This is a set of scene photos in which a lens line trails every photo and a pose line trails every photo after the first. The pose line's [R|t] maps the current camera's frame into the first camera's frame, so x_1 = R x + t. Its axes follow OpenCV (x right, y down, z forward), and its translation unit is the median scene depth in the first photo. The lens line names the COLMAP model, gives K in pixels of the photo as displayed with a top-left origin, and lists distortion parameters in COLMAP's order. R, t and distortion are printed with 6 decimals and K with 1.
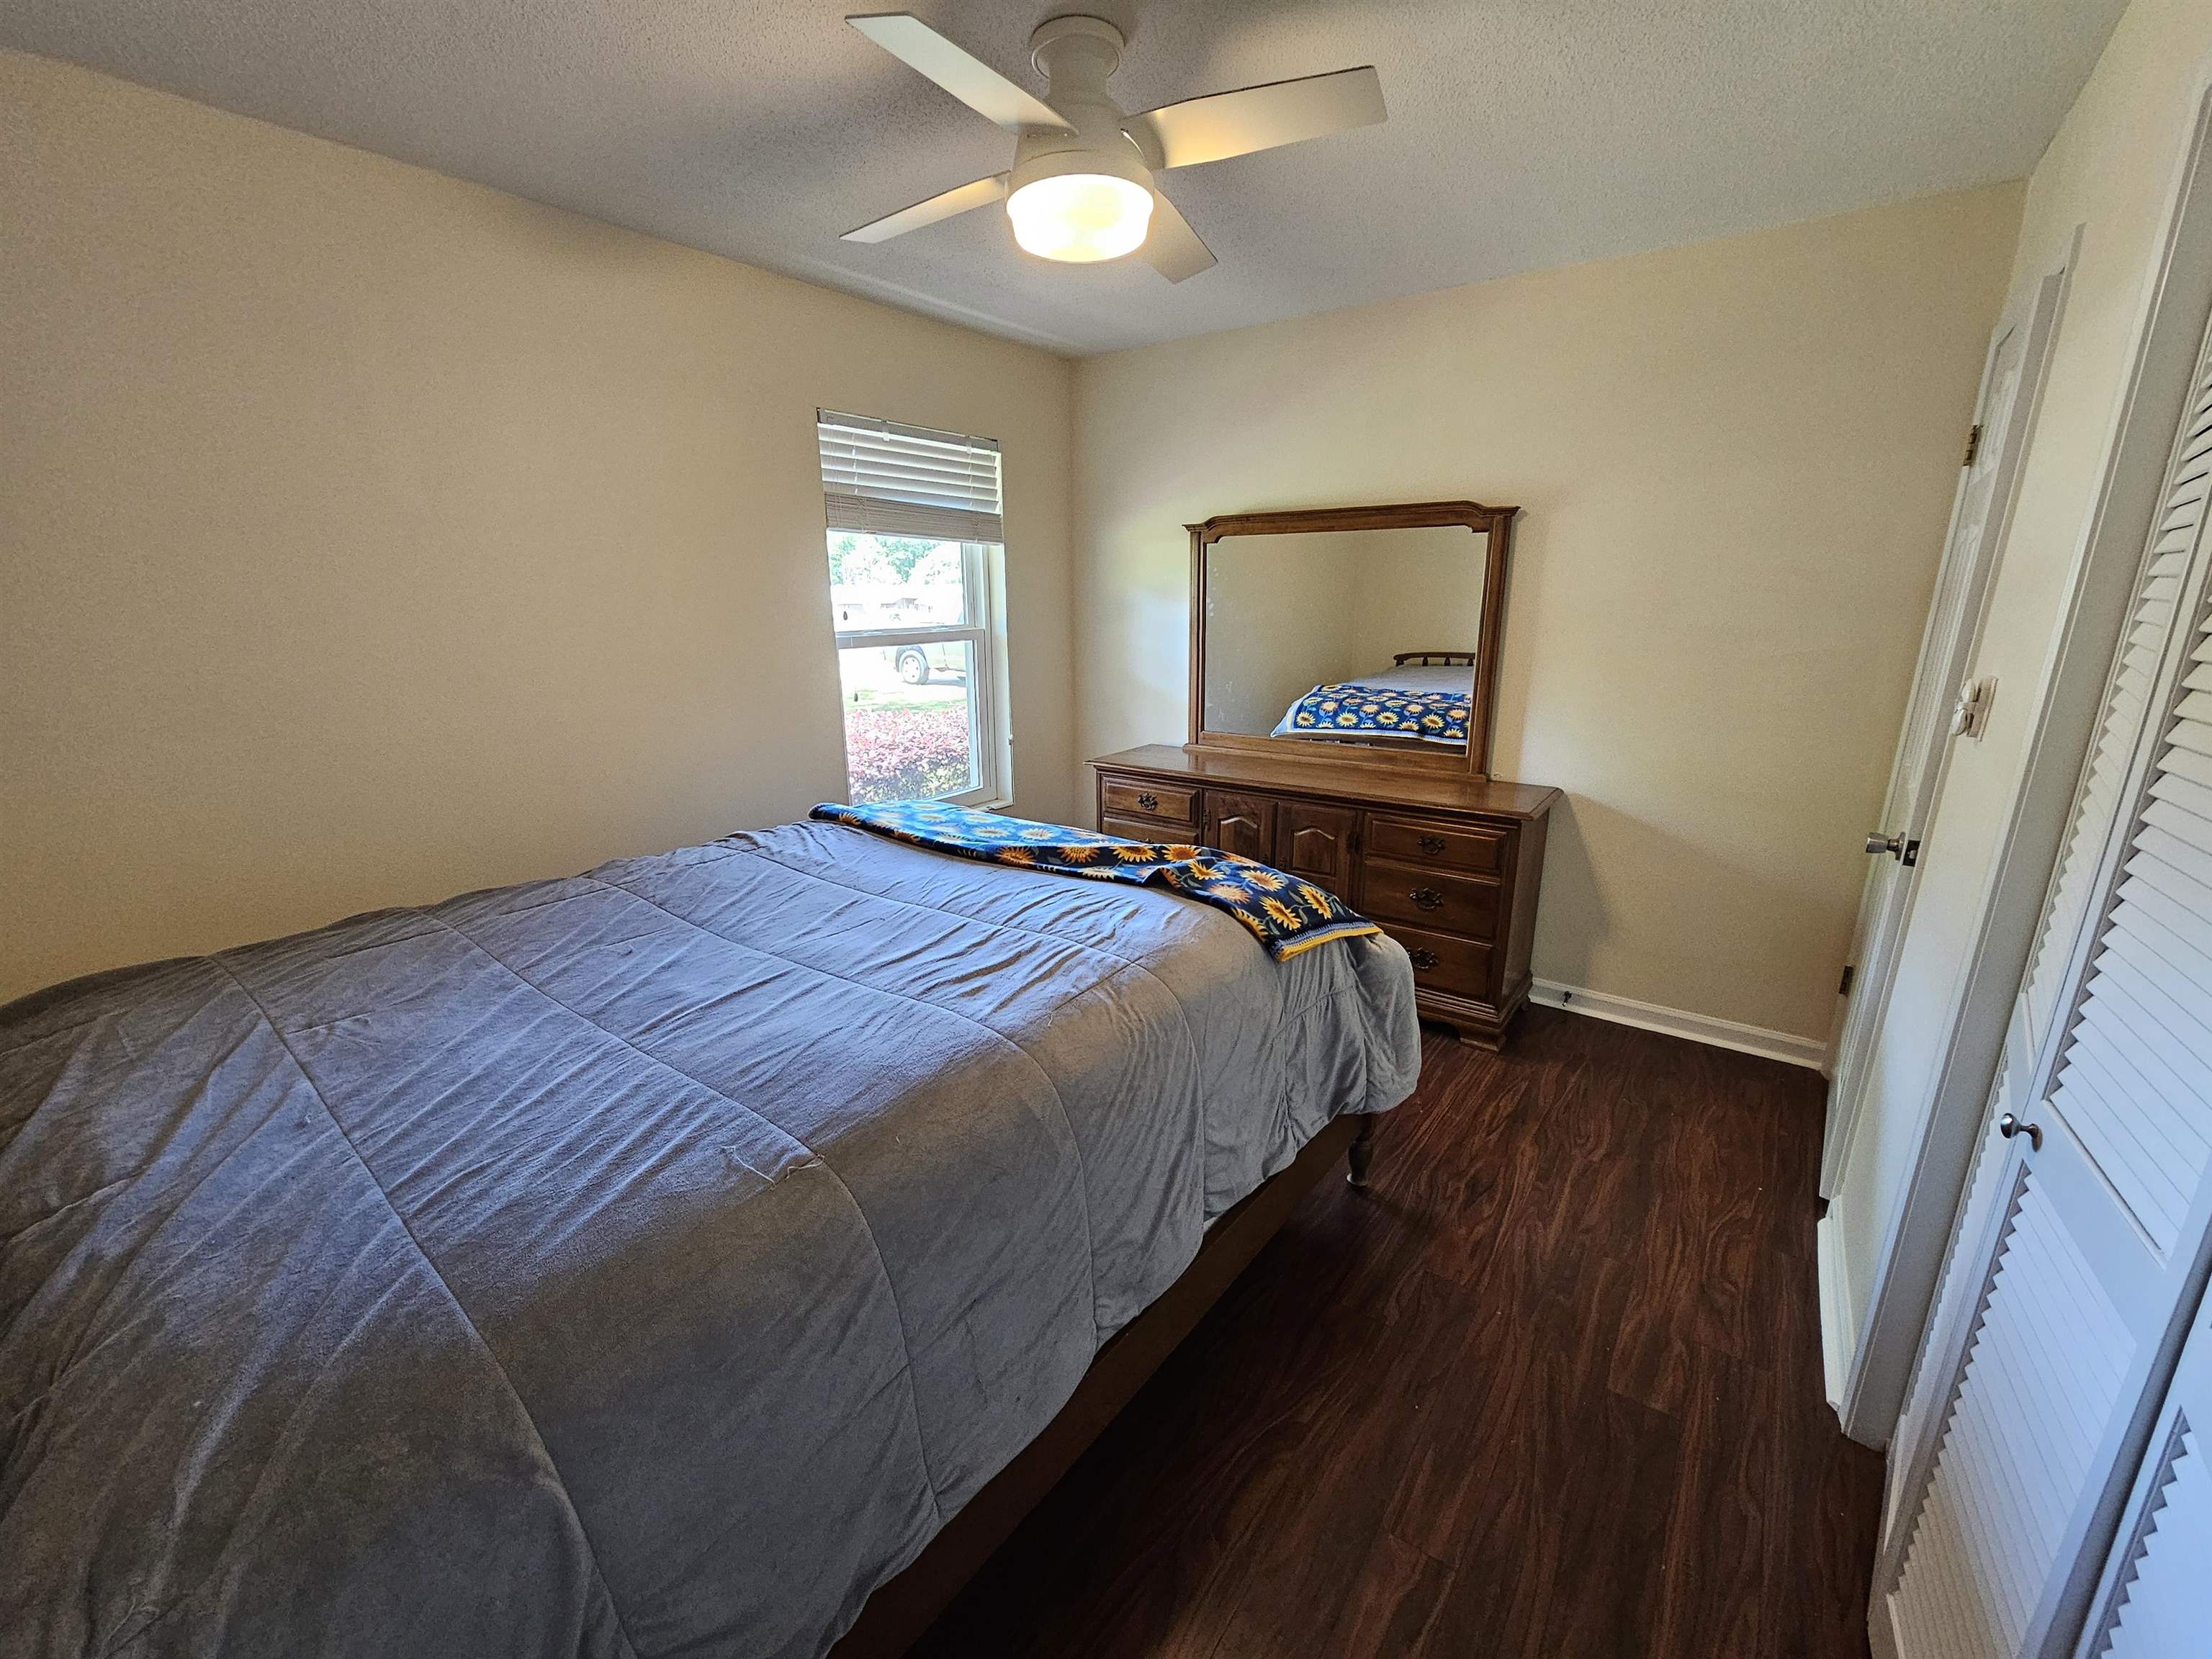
lens RADIAL K [[913.4, 0, 1105.1], [0, 913.4, 843.5], [0, 0, 1]] dist [0.000262, -0.002164]
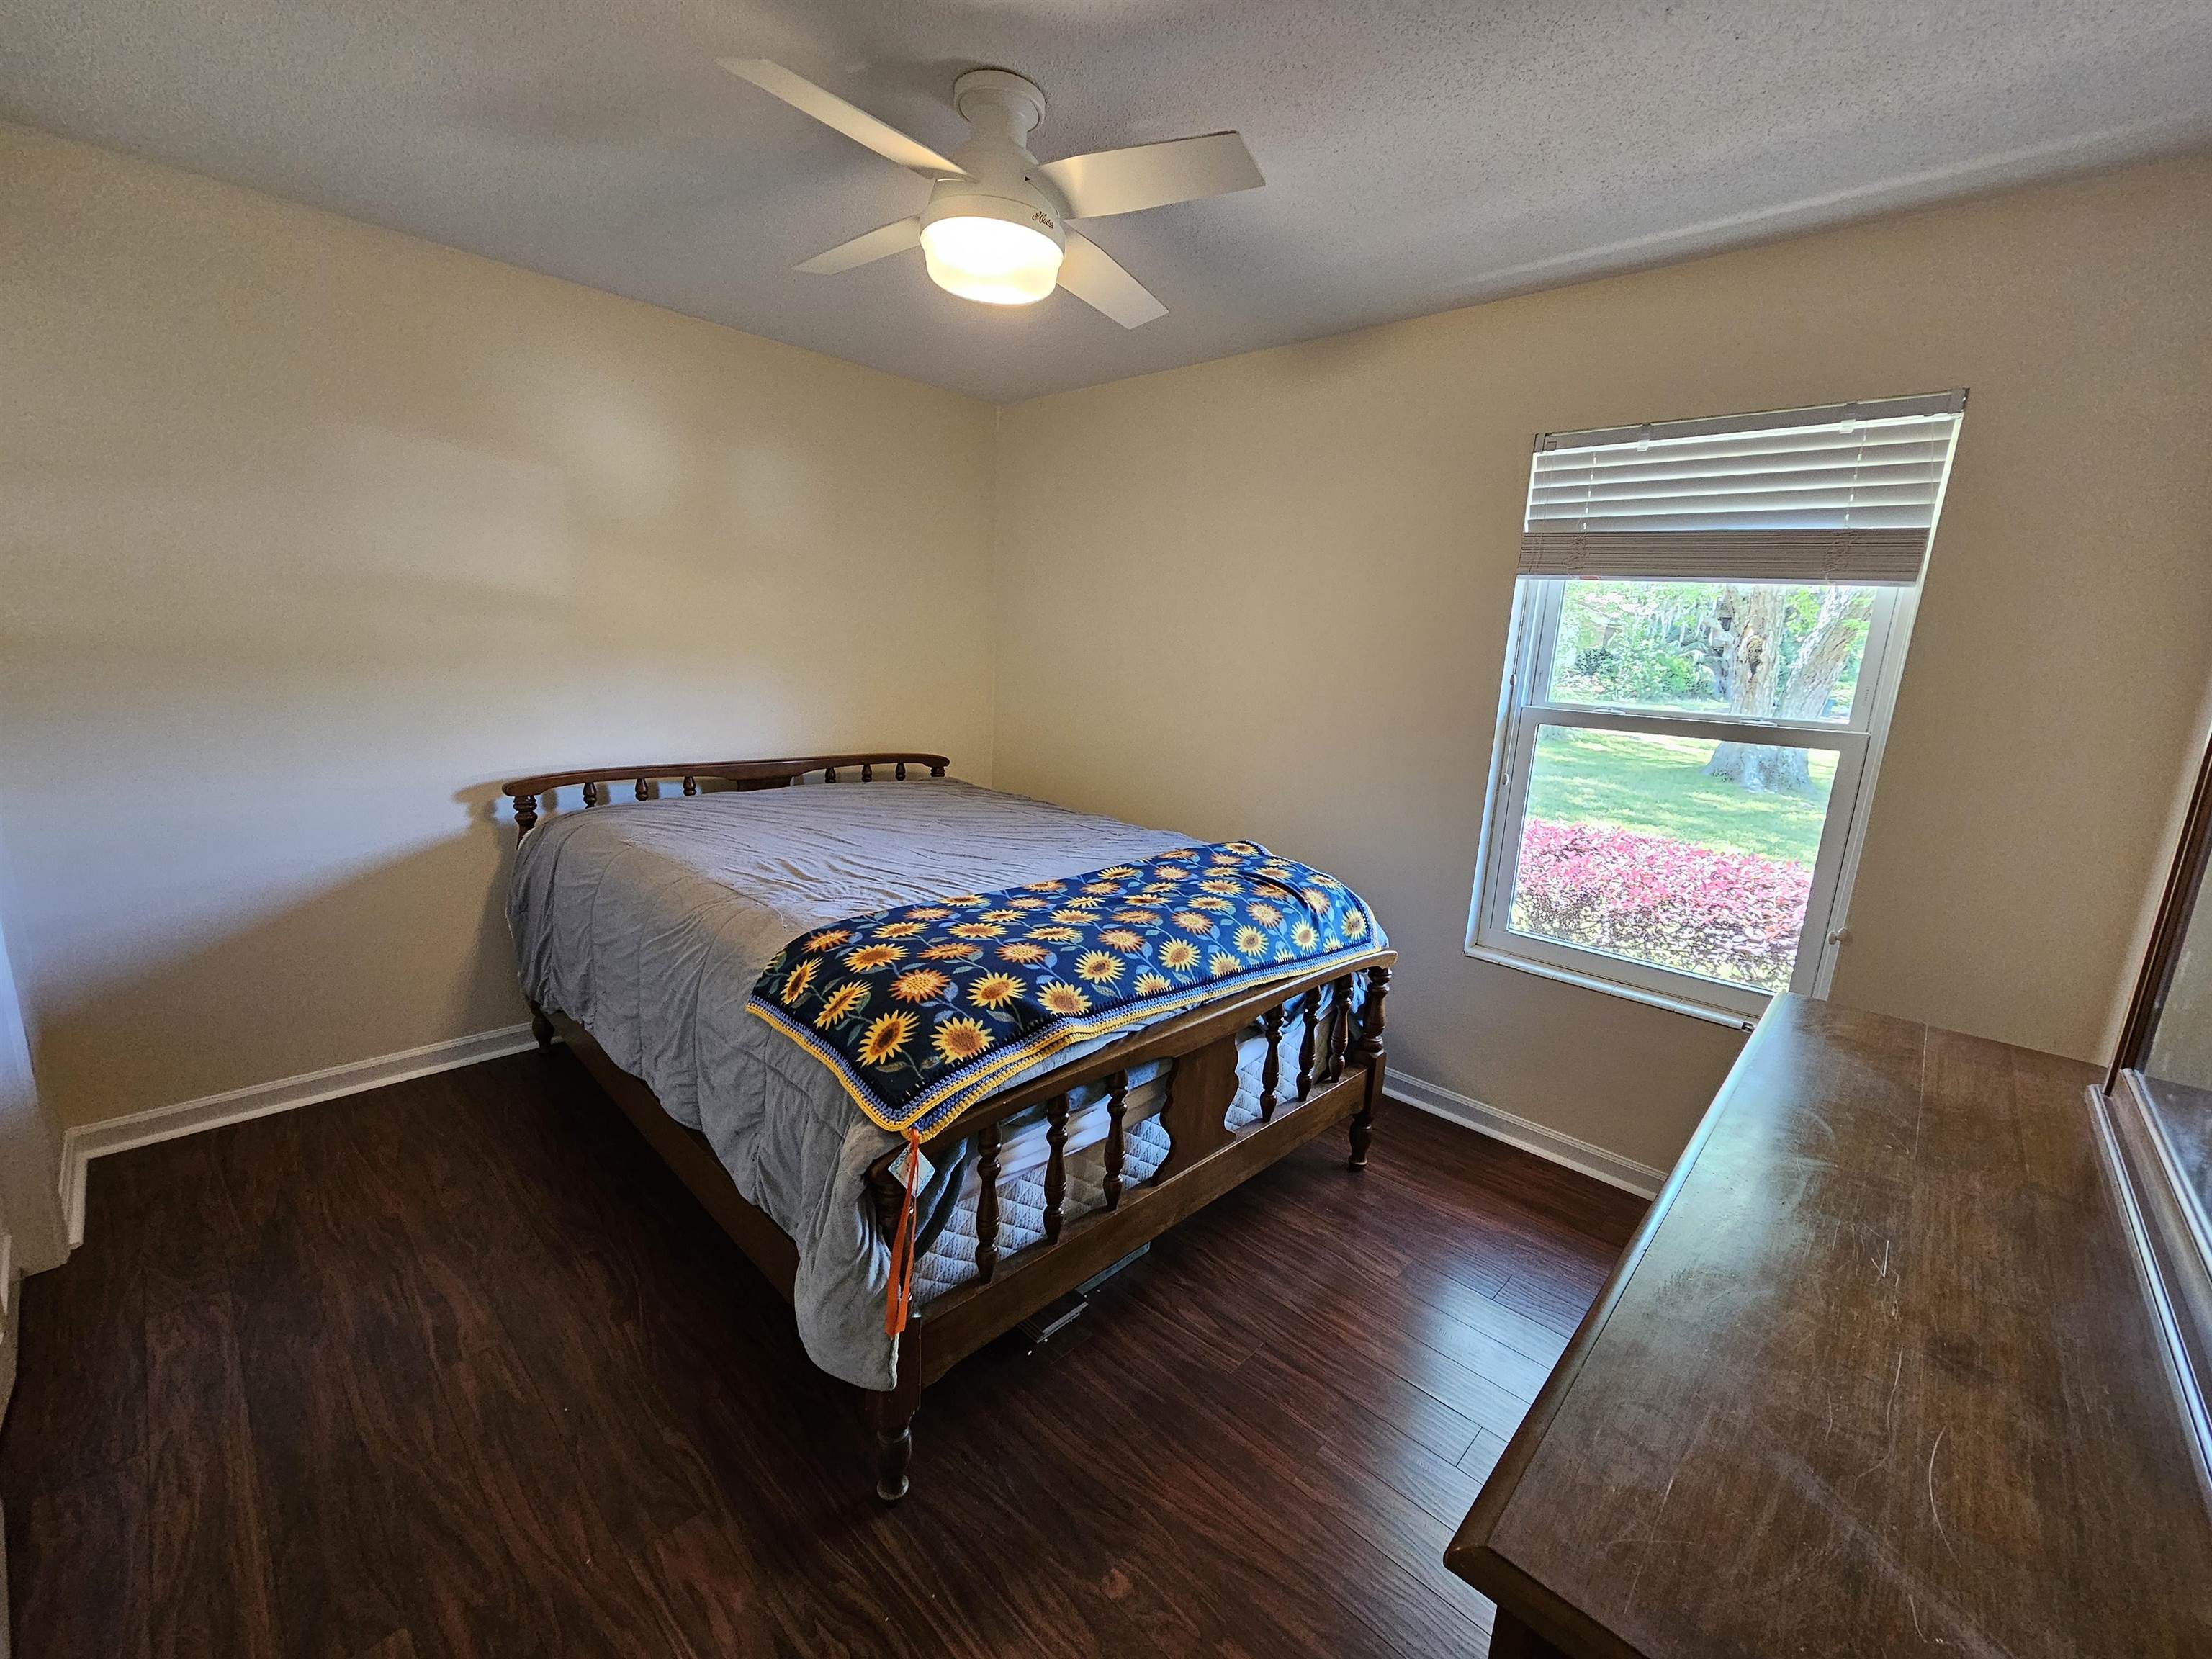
lens RADIAL K [[913.4, 0, 1103.6], [0, 913.4, 833.1], [0, 0, 1]] dist [0.000262, -0.002164]
pose [[-0.124111, 0.208984, -0.970012, 0.588420], [-0.313870, 0.919107, 0.238175, -0.203180], [0.941320, 0.334017, -0.048477, 0.743520]]
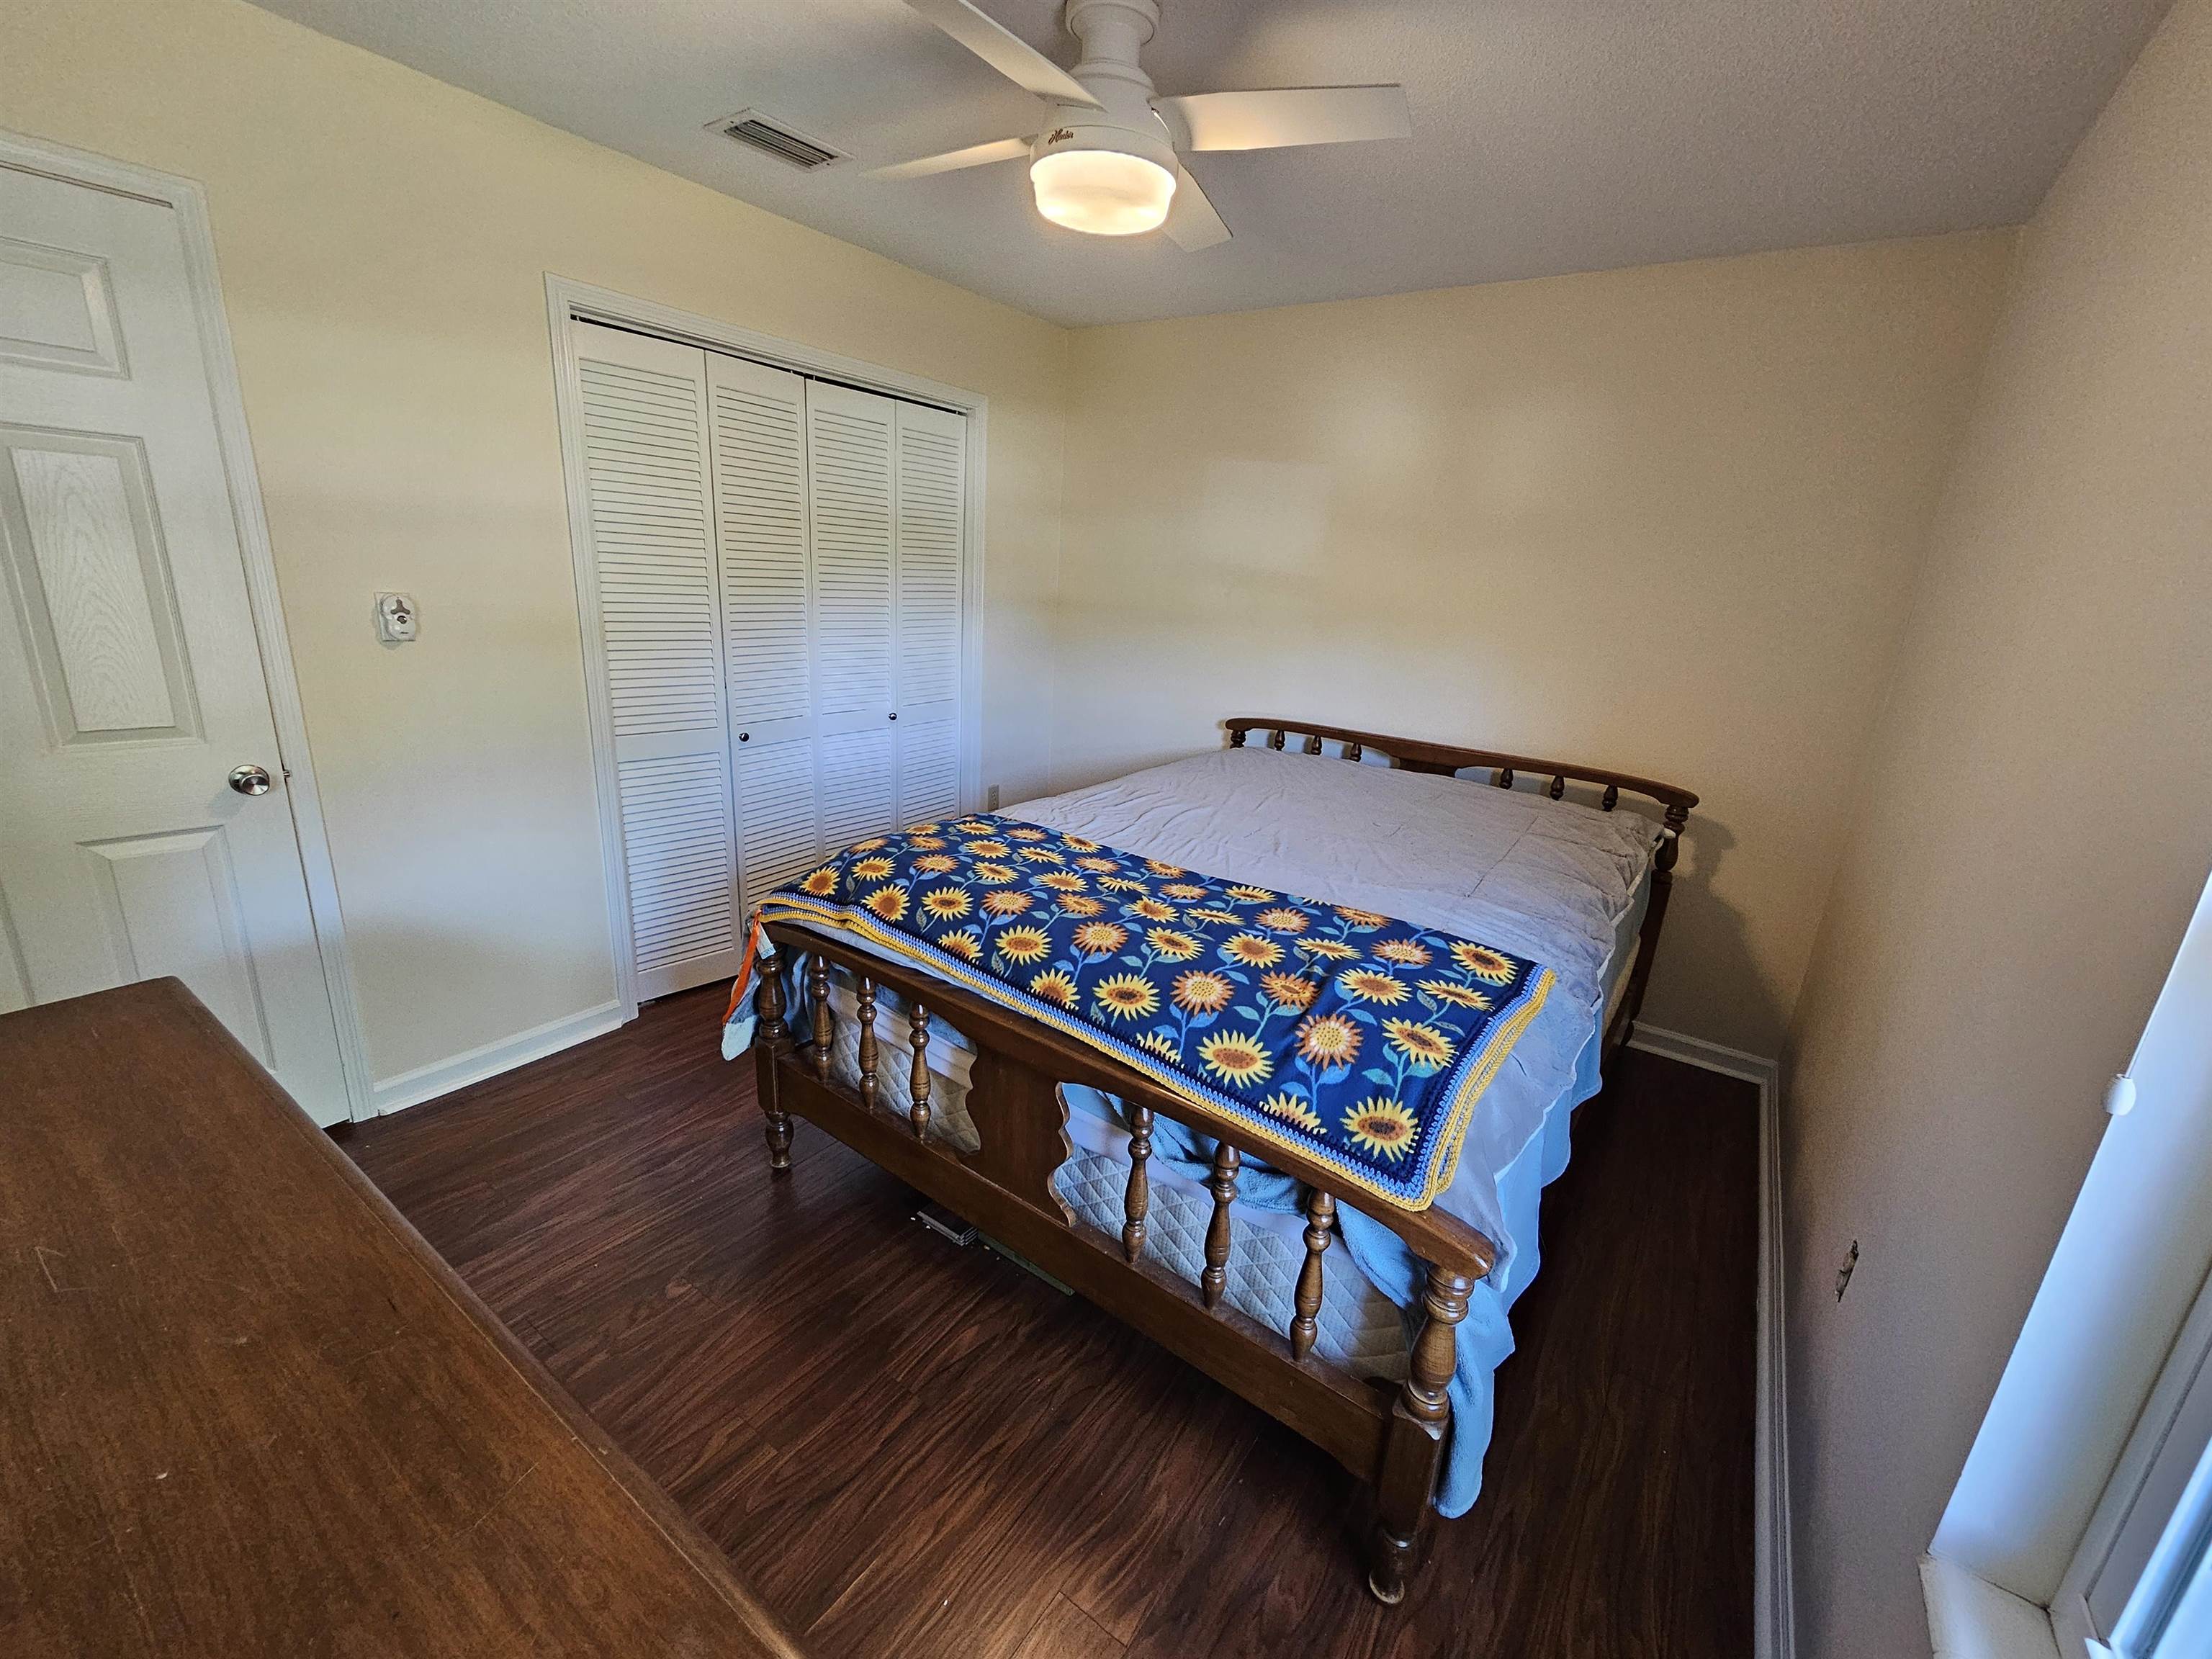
lens RADIAL K [[913.4, 0, 1103.6], [0, 913.4, 831.4], [0, 0, 1]] dist [0.000262, -0.002164]
pose [[-0.998611, -0.042501, -0.031133, -0.032493], [-0.052516, 0.850170, 0.523882, -0.334847], [0.004203, 0.524789, -0.851222, 1.211945]]
